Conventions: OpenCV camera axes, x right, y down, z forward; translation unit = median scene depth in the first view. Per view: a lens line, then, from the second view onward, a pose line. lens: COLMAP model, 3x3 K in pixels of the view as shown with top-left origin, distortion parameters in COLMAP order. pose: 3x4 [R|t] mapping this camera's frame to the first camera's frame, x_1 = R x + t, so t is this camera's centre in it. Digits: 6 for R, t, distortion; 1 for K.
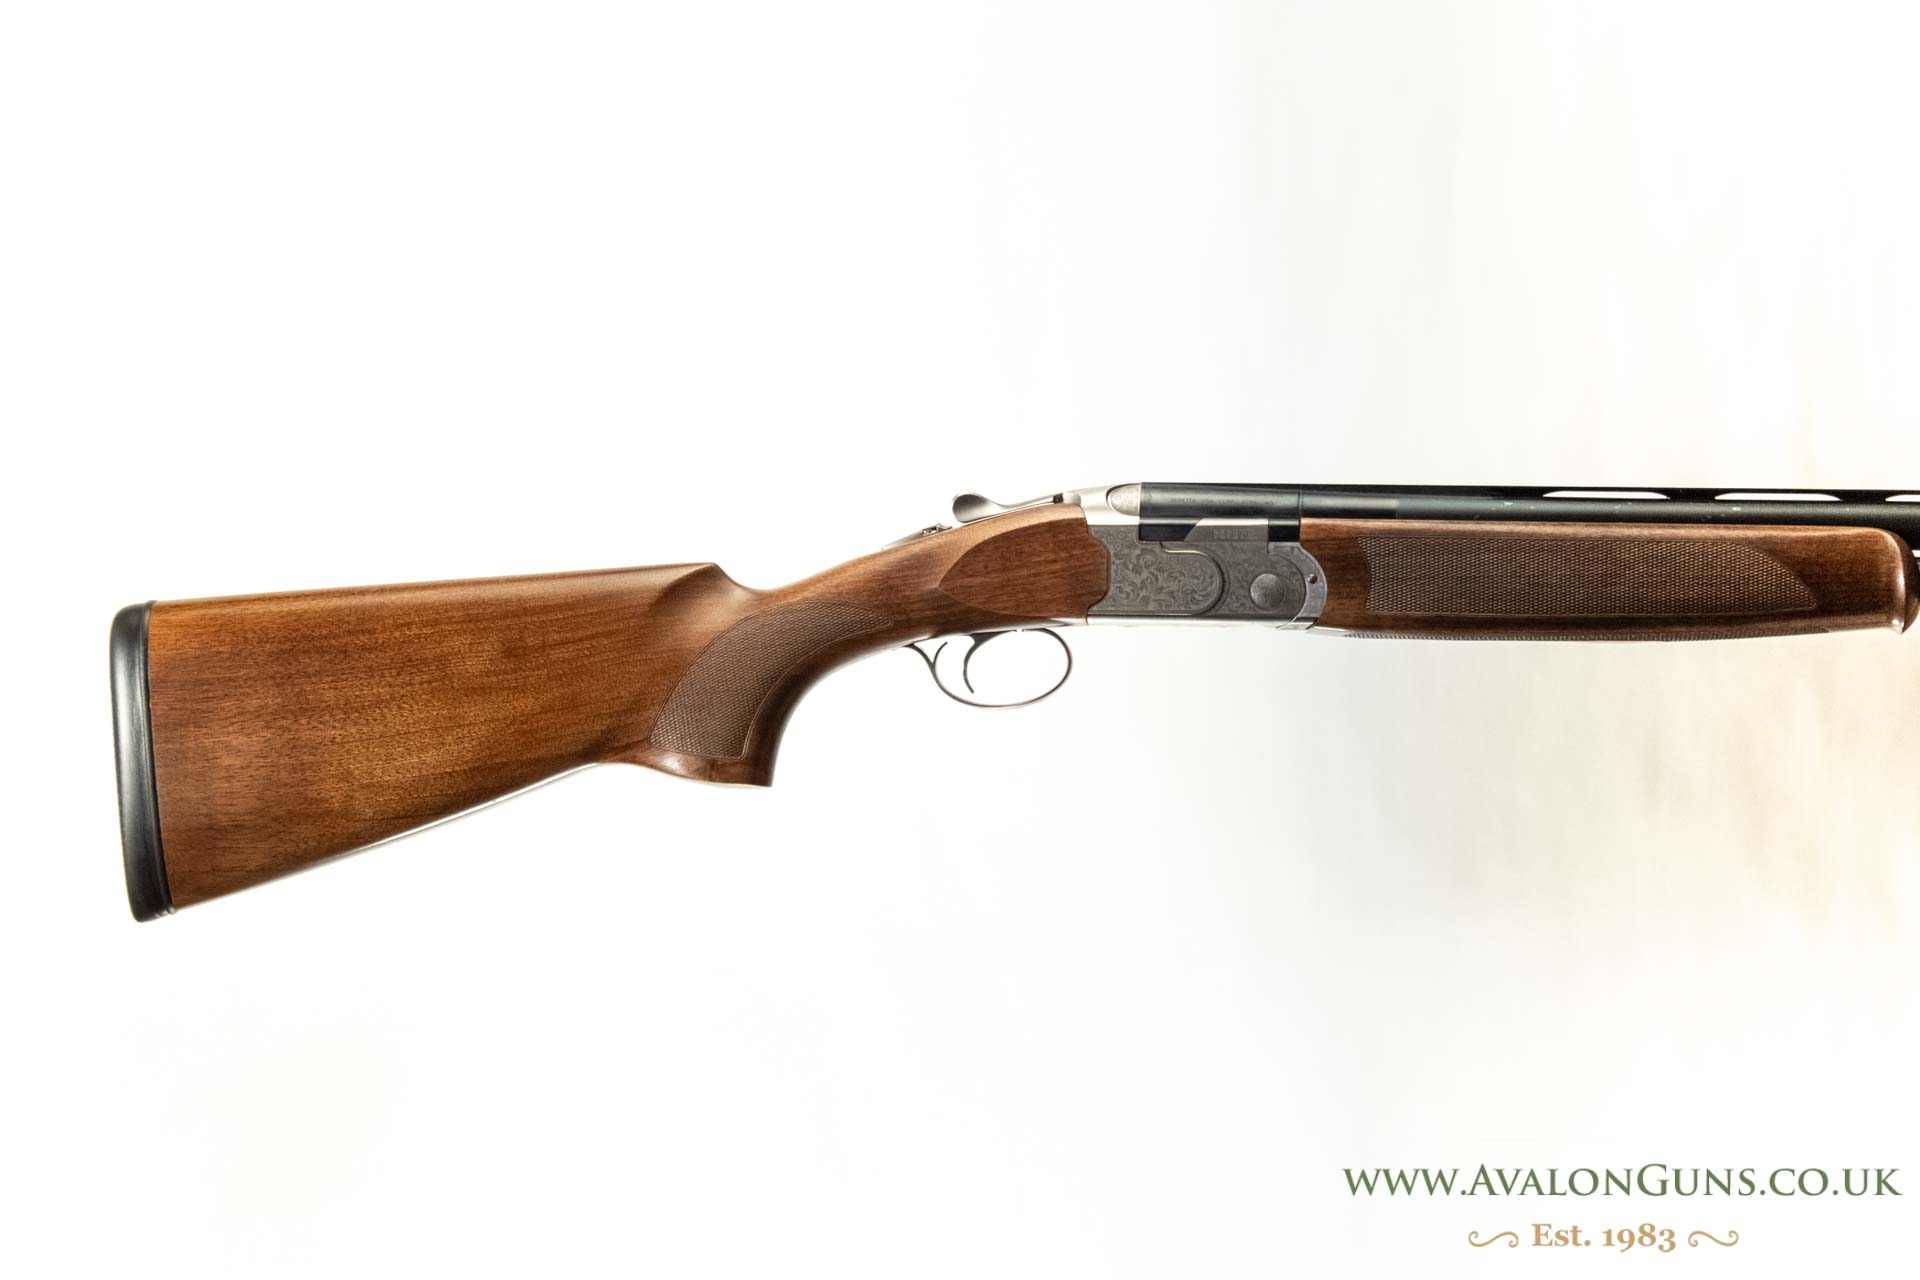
lens RADIAL K [[4856.4, 0, 957.3], [0, 4856.4, 639.1], [0, 0, 1]] dist [0.052744, 0.000000]
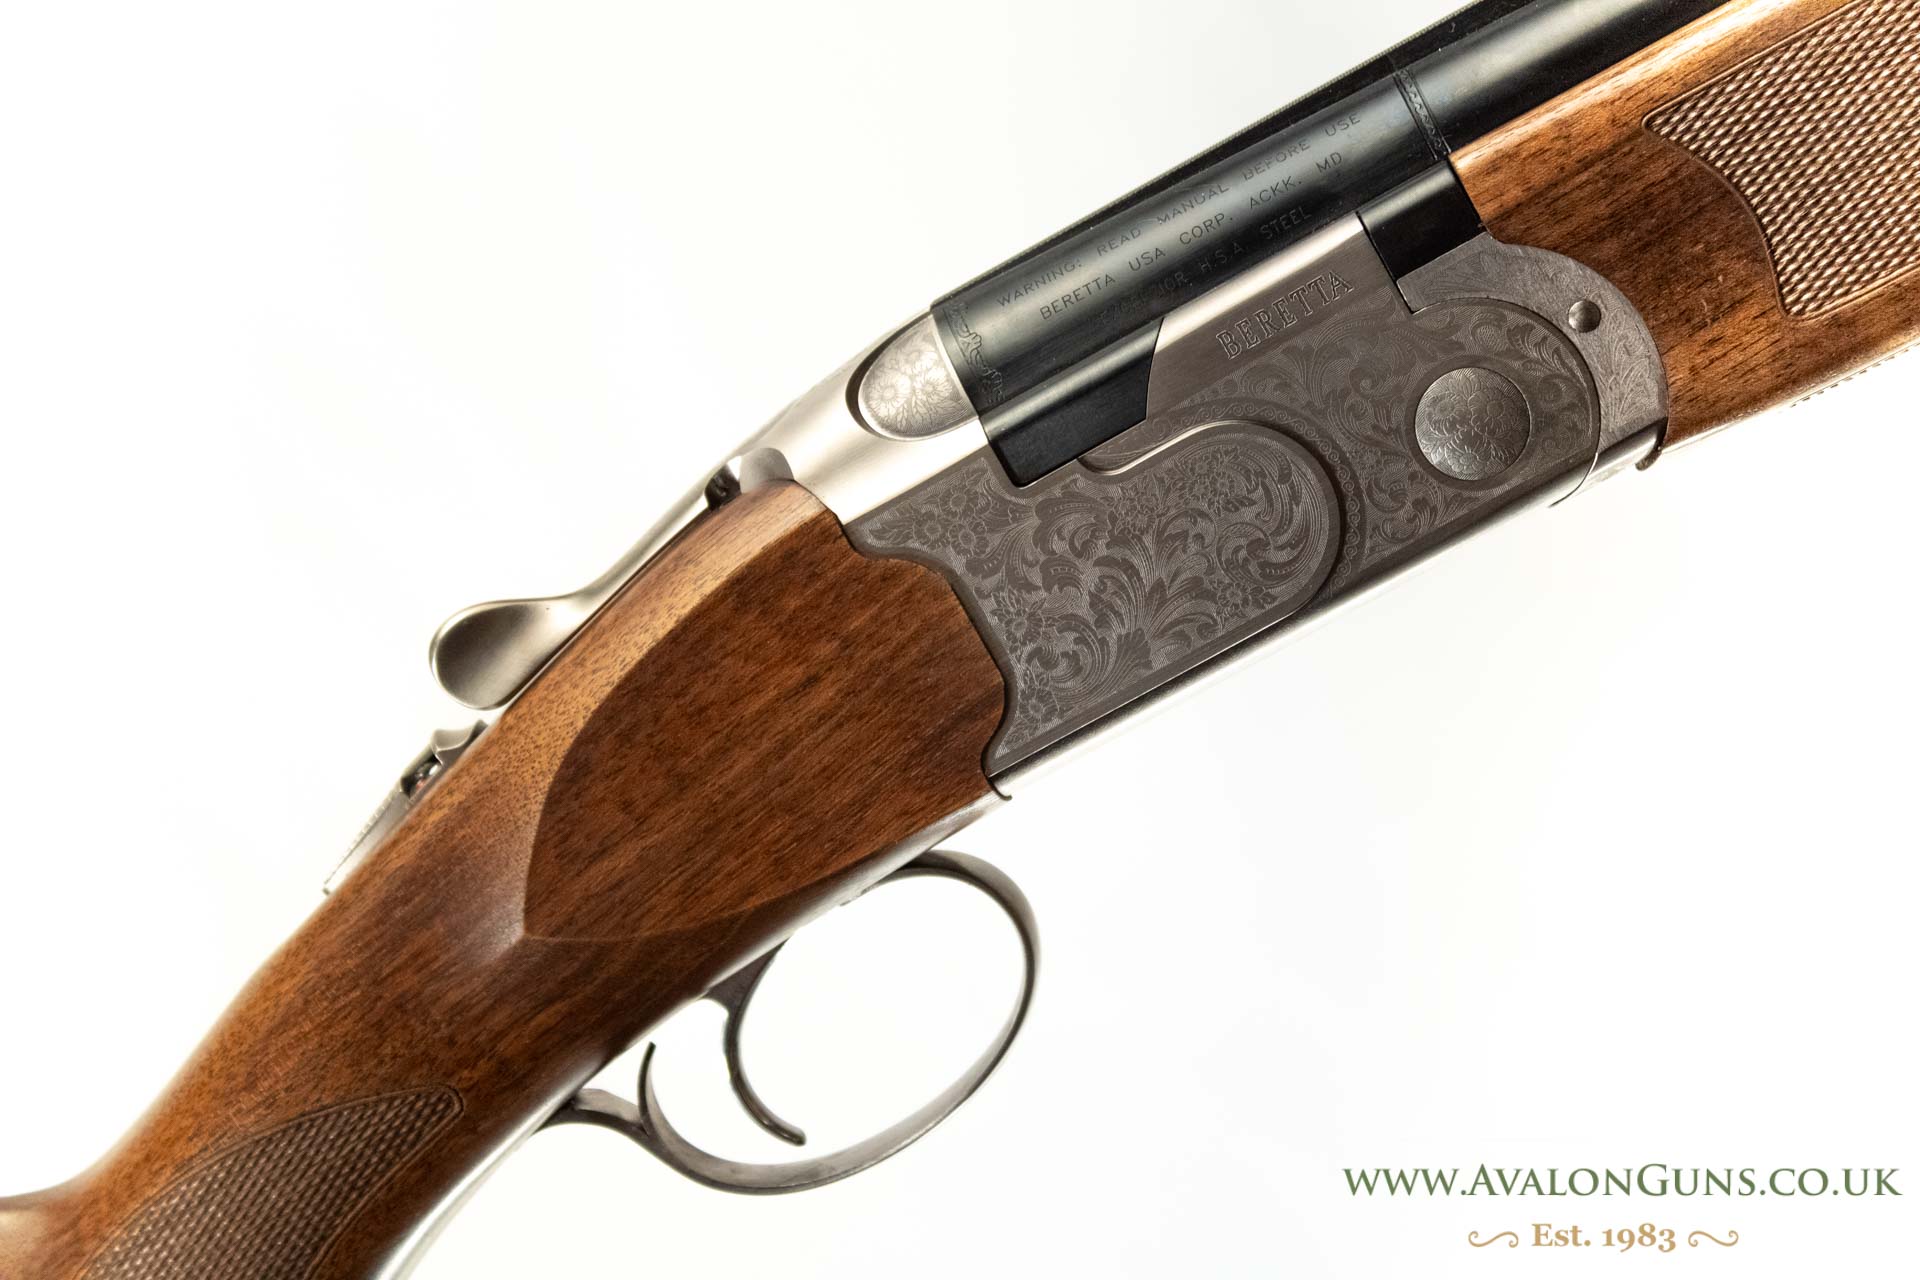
lens RADIAL K [[4856.4, 0, 966.4], [0, 4856.4, 638.9], [0, 0, 1]] dist [0.052744, 0.000000]
pose [[0.865476, -0.493050, -0.088617, 0.056837], [0.500483, 0.858674, 0.110436, -0.047076], [0.021643, -0.139931, 0.989925, 0.699913]]
